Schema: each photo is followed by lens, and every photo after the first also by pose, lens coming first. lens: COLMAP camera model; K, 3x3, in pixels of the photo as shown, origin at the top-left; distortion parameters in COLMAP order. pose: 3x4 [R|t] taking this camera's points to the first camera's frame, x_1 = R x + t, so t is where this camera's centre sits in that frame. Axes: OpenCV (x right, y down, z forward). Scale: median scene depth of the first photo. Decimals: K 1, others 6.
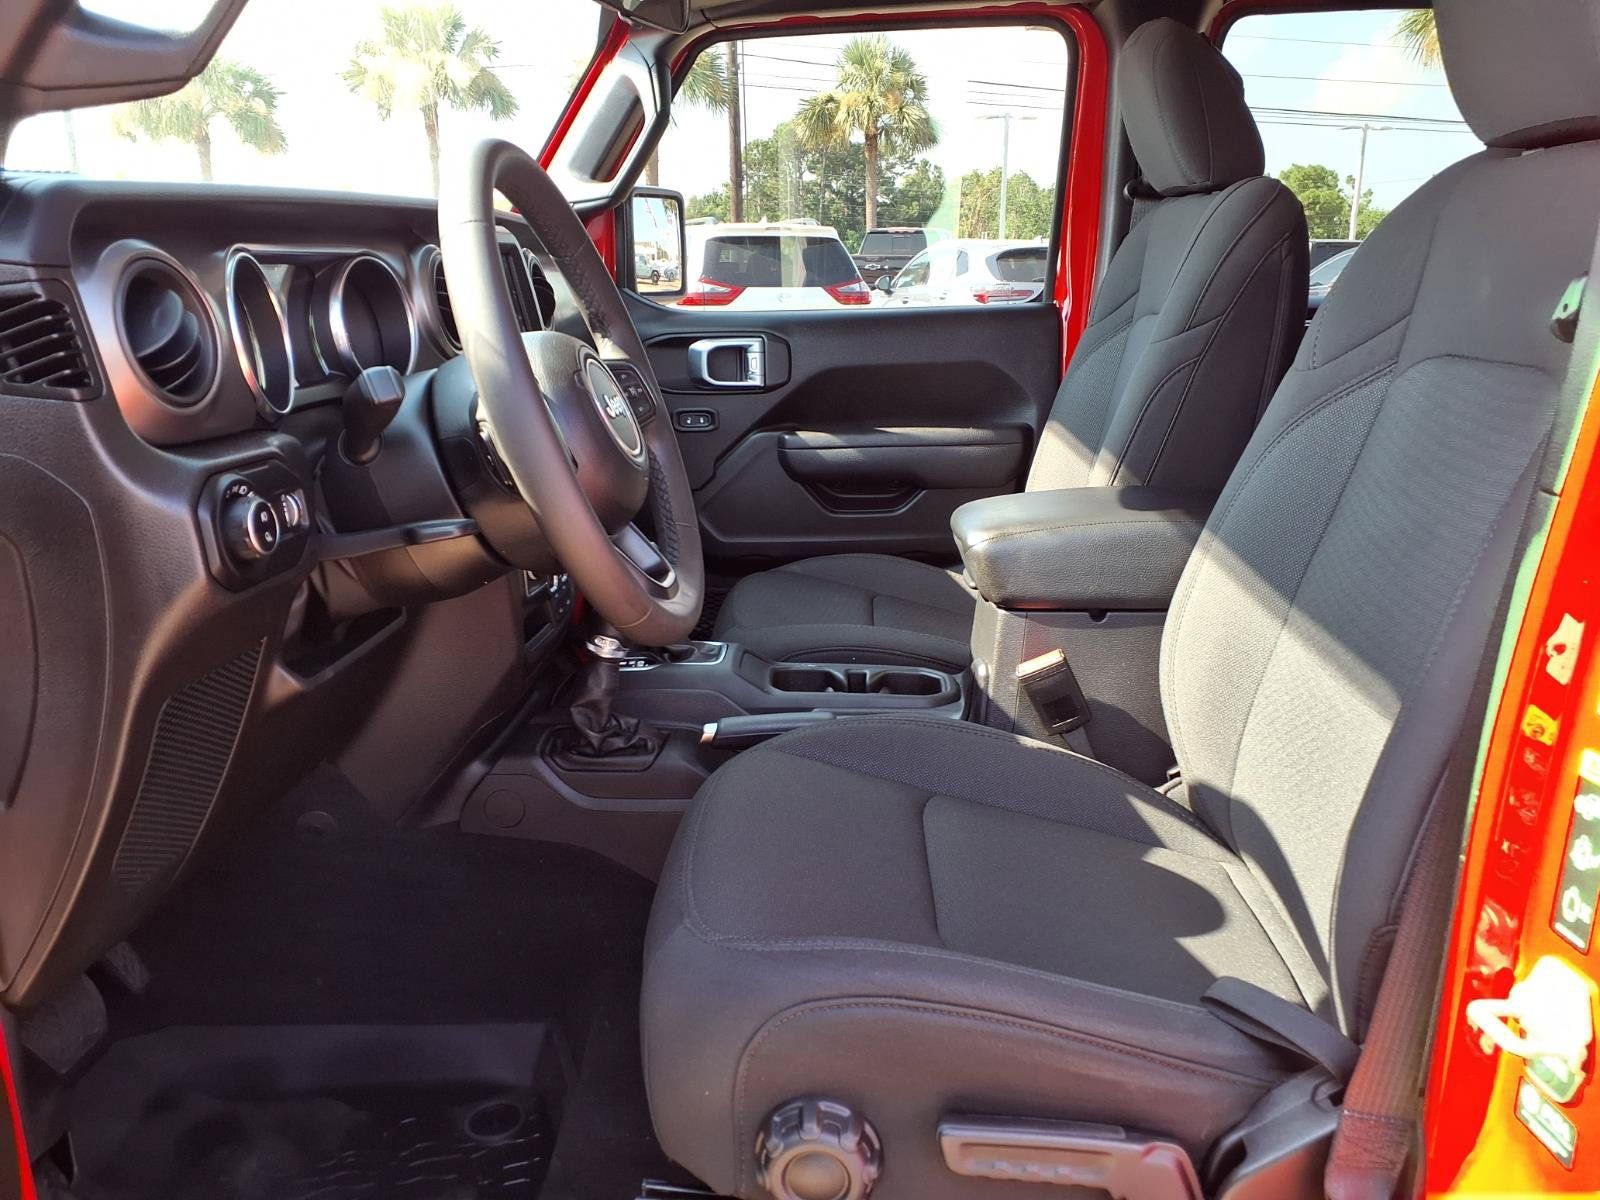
lens RADIAL K [[1311.2, 0, 800.0], [0, 1311.2, 600.0], [0, 0, 1]] dist [0.043319, -0.014868]
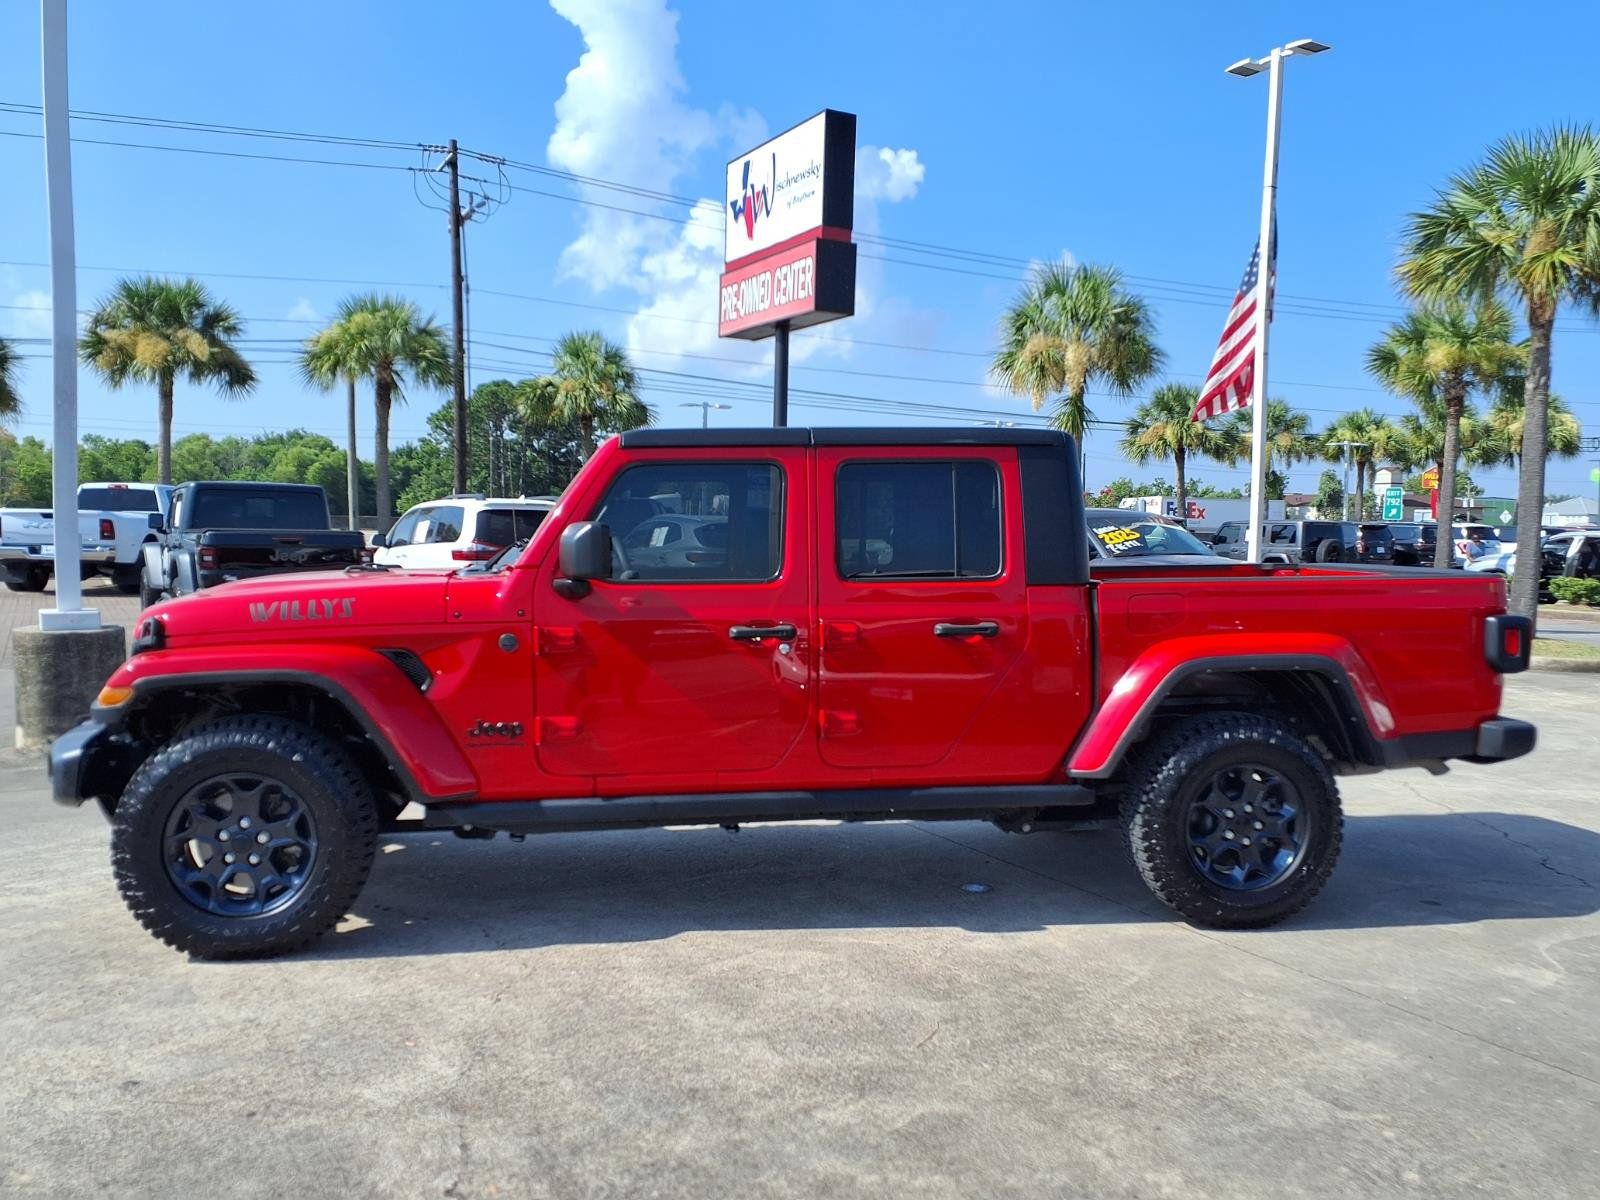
lens RADIAL K [[1632.7, 0, 800.0], [0, 1632.7, 600.0], [0, 0, 1]] dist [0.058404, -0.029632]
pose [[0.978701, 0.009152, 0.205085, -0.052190], [0.031412, 0.980566, -0.193659, 0.077749], [-0.202872, 0.195977, 0.959394, -0.343395]]
